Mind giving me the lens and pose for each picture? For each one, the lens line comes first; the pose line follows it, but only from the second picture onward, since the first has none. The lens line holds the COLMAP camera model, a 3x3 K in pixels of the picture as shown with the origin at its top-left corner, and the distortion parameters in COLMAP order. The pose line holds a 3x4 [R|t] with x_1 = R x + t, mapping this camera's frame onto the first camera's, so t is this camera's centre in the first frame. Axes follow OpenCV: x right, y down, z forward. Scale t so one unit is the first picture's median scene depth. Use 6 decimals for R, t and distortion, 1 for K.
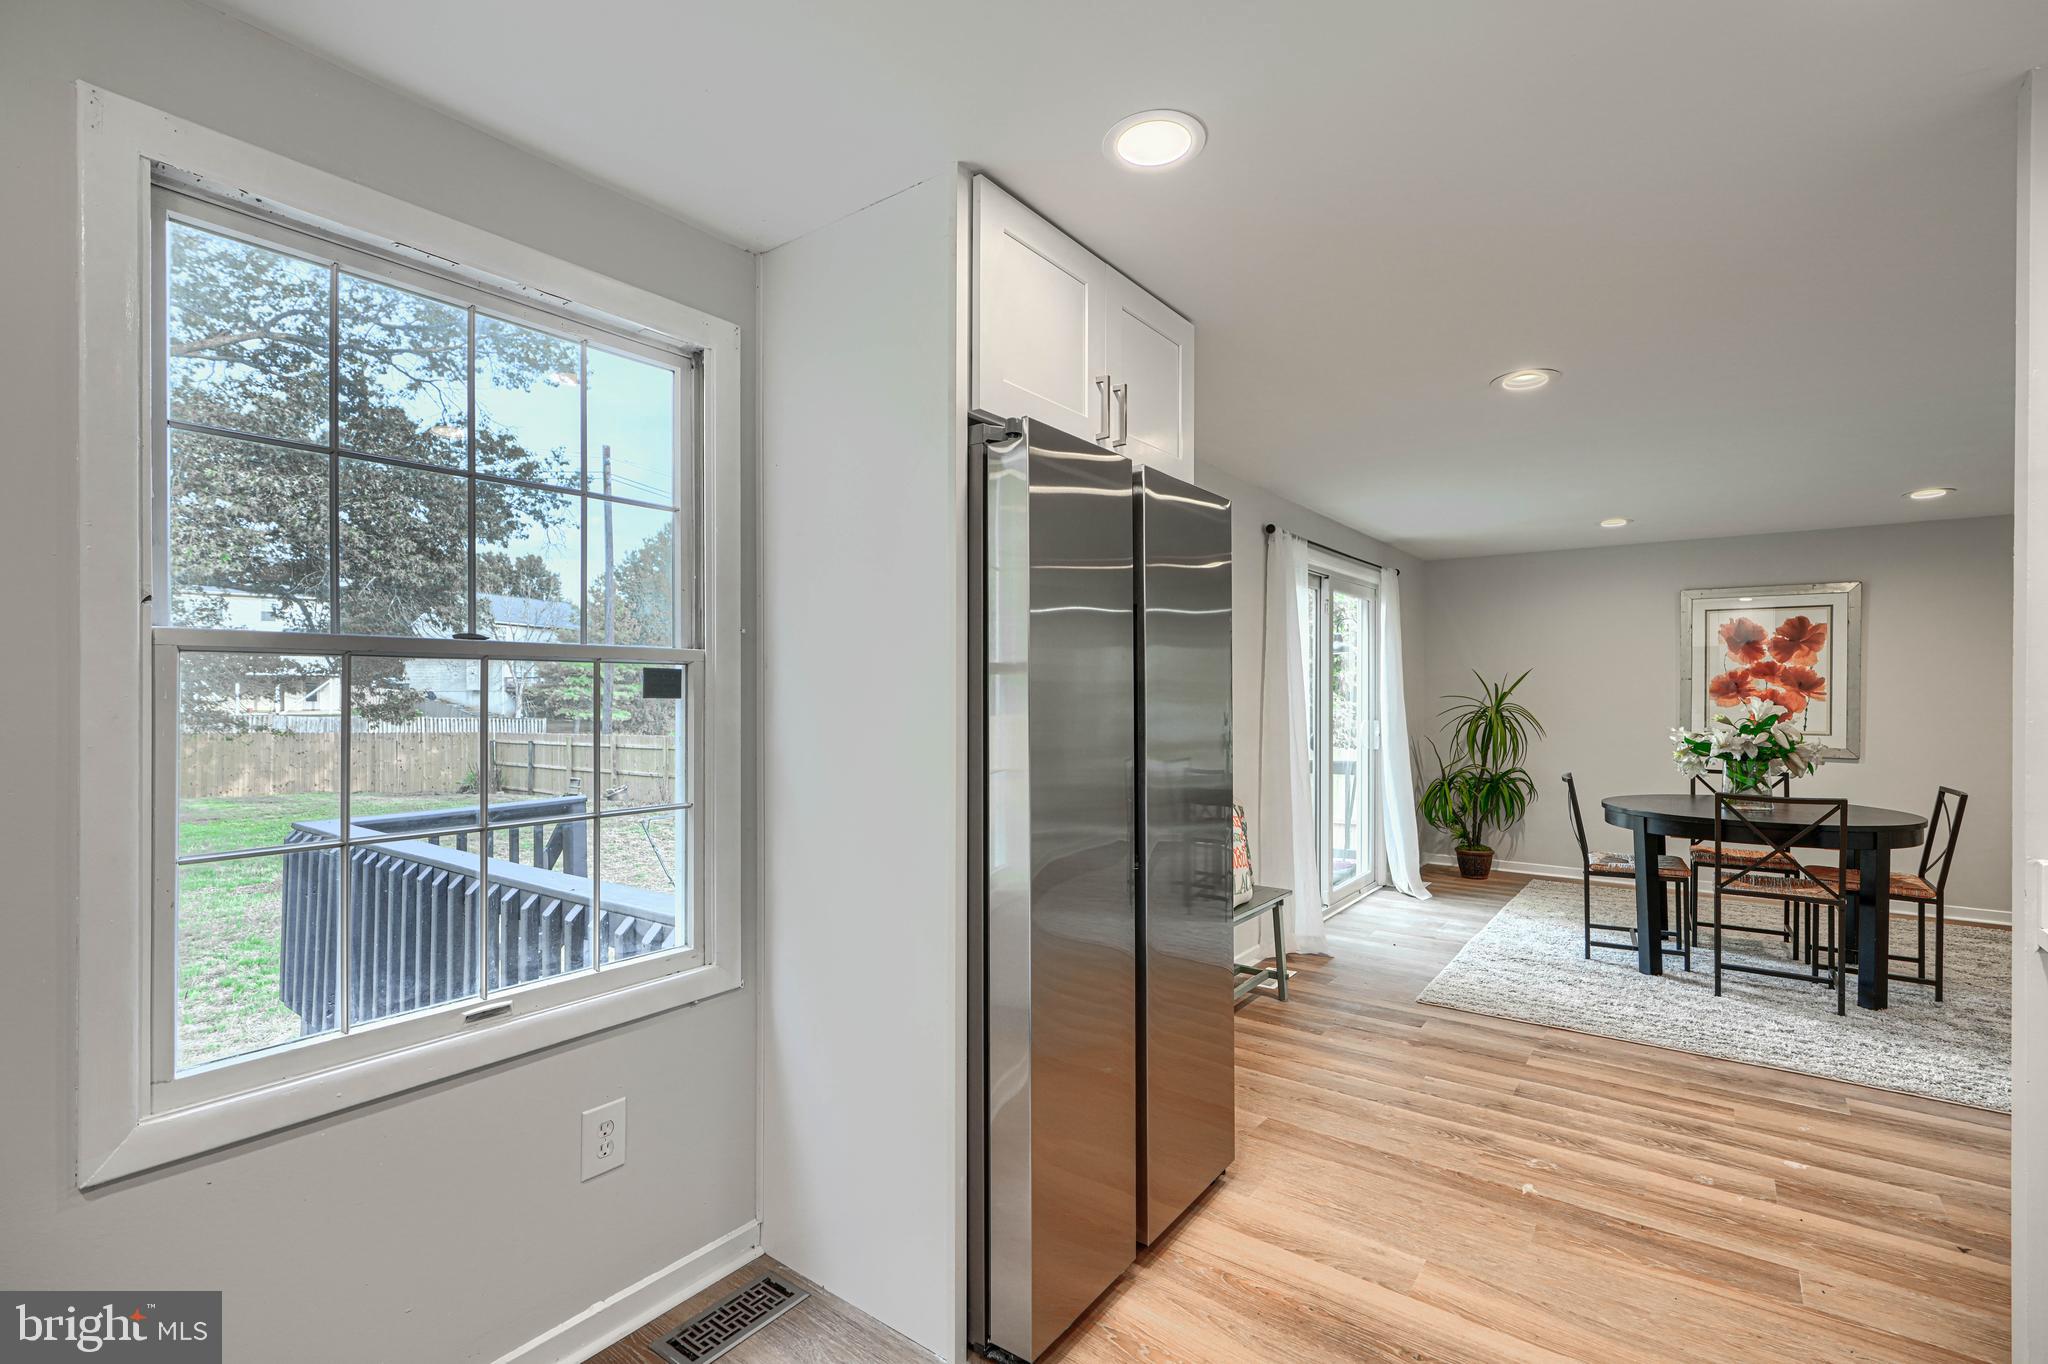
lens RADIAL K [[918.9, 0, 1018.7], [0, 918.9, 688.8], [0, 0, 1]] dist [-0.003050, -0.000149]
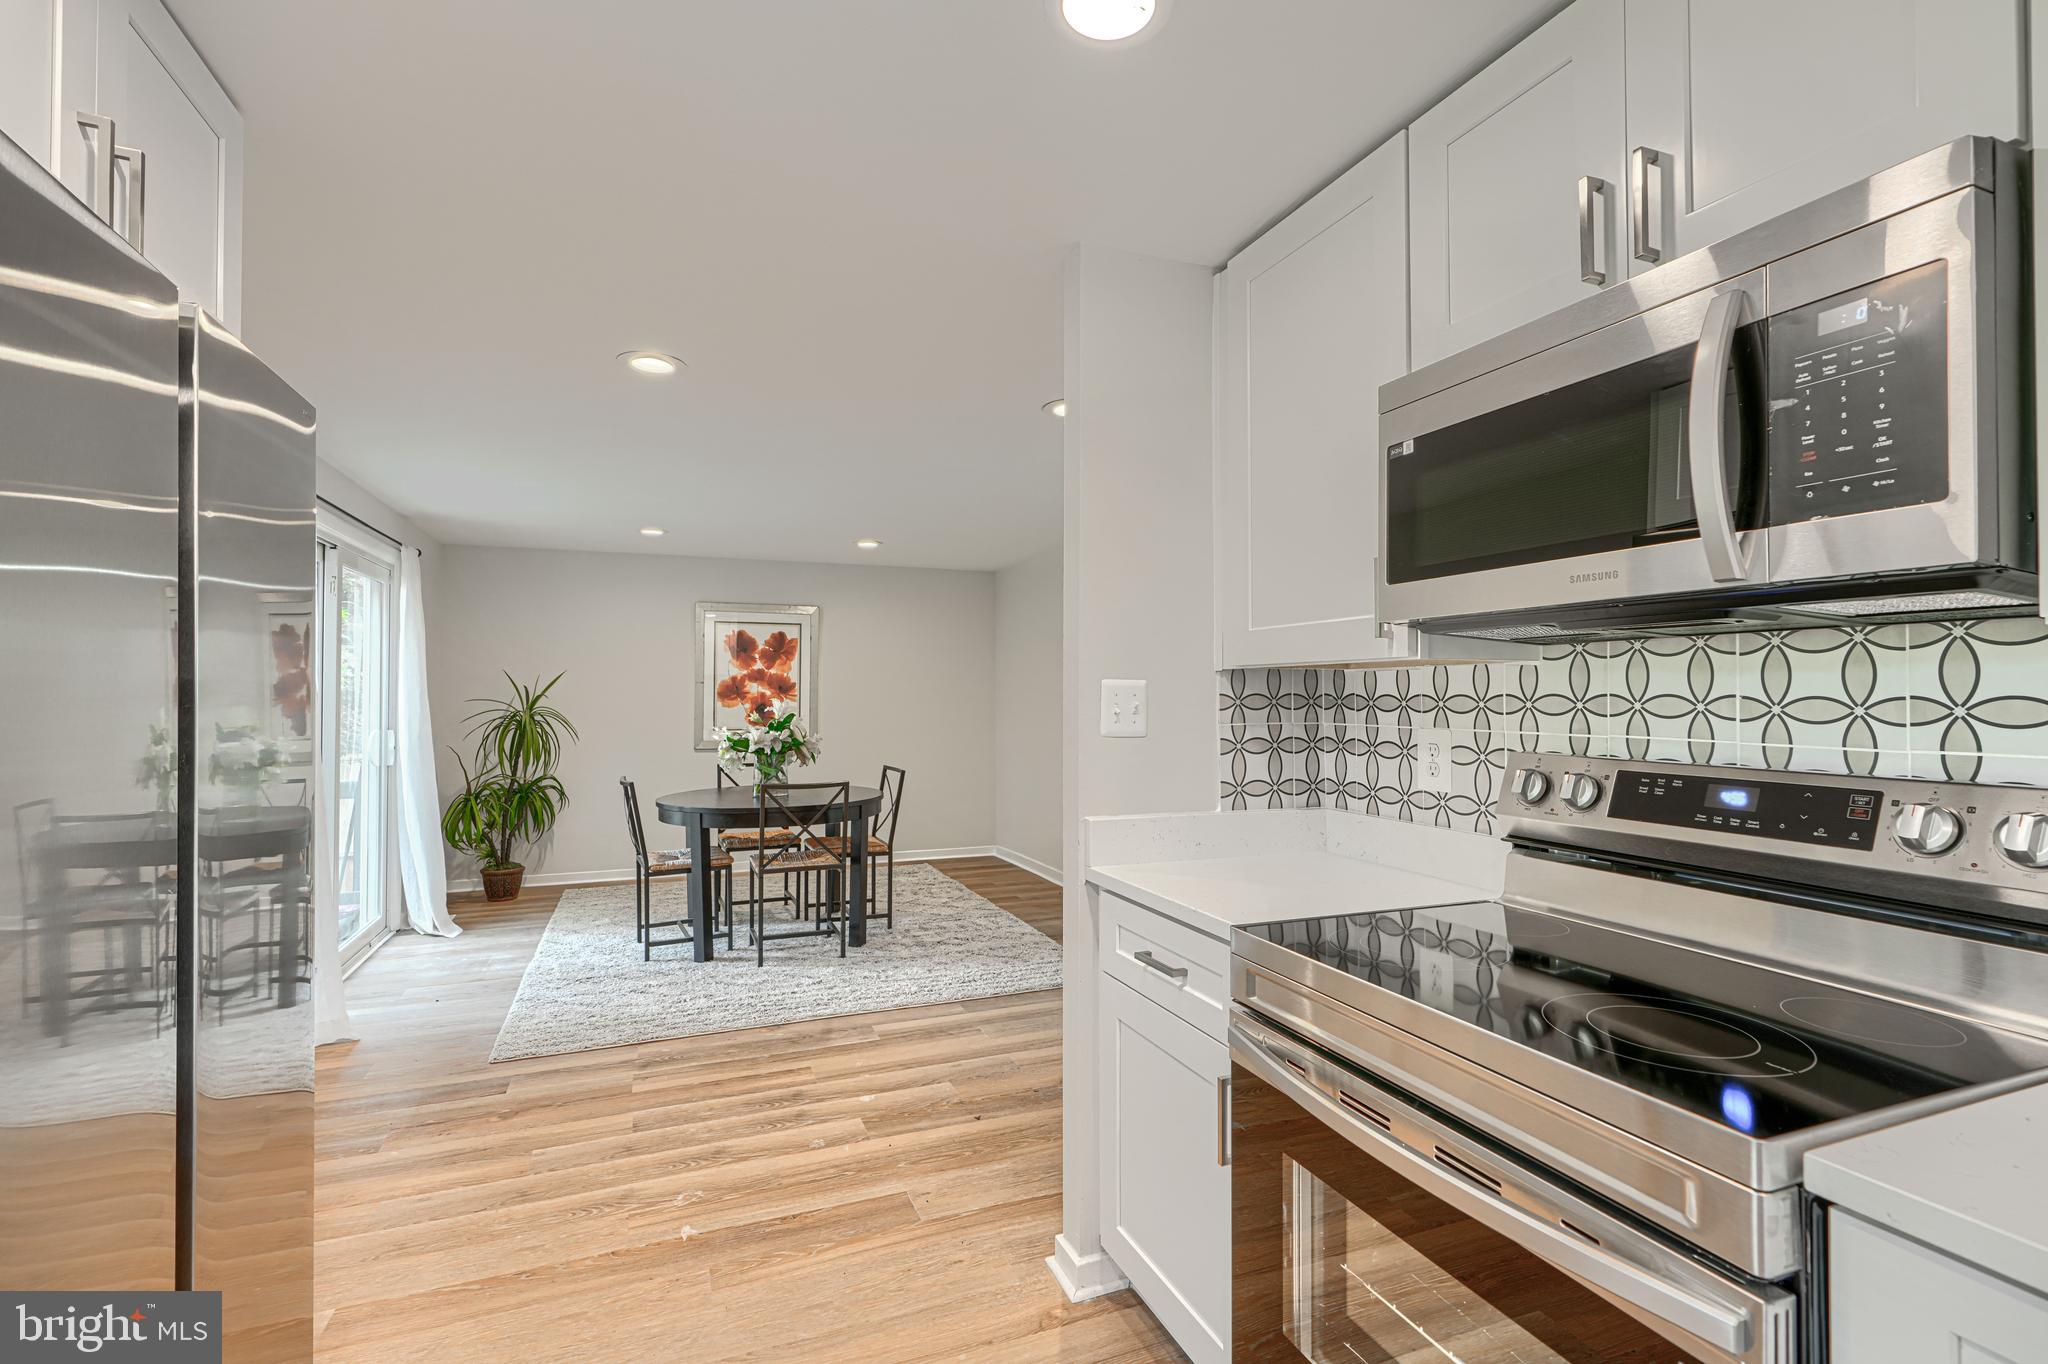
lens RADIAL K [[934.6, 0, 1020.6], [0, 934.6, 678.0], [0, 0, 1]] dist [0.000532, -0.000029]
pose [[0.518027, 0.012782, 0.855269, -0.049598], [-0.000997, 0.999897, -0.014340, -0.000745], [-0.855364, 0.006576, 0.517986, 0.128501]]
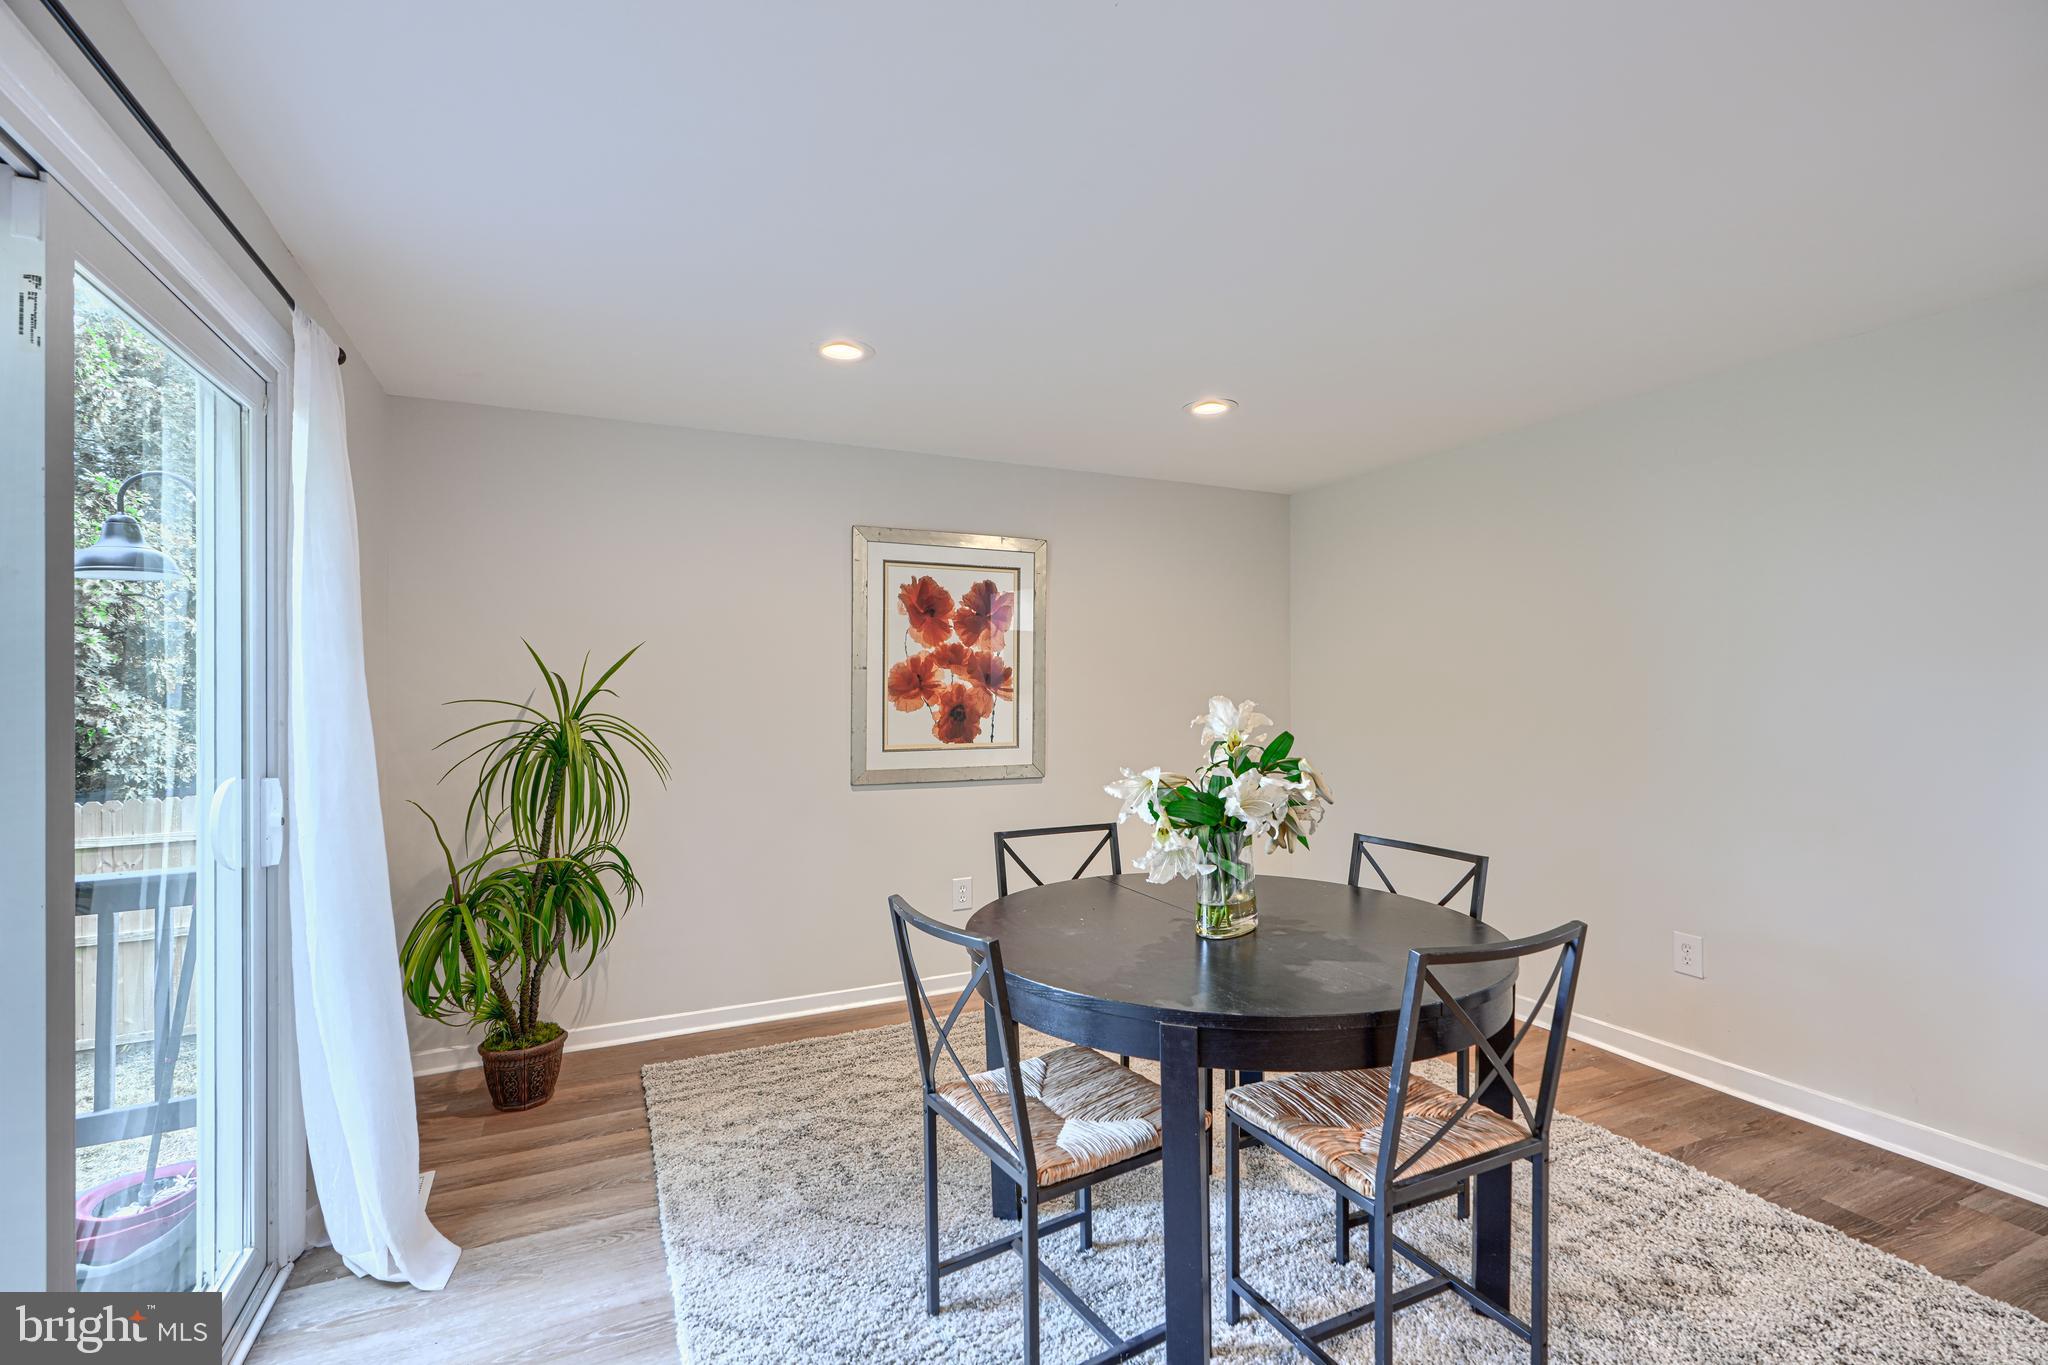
lens RADIAL K [[918.9, 0, 1018.7], [0, 918.9, 689.3], [0, 0, 1]] dist [-0.003050, -0.000149]
pose [[0.465181, -0.002557, 0.885212, 0.331292], [0.002672, 0.999995, 0.001485, 0.004796], [-0.885211, 0.001674, 0.465186, 0.903382]]
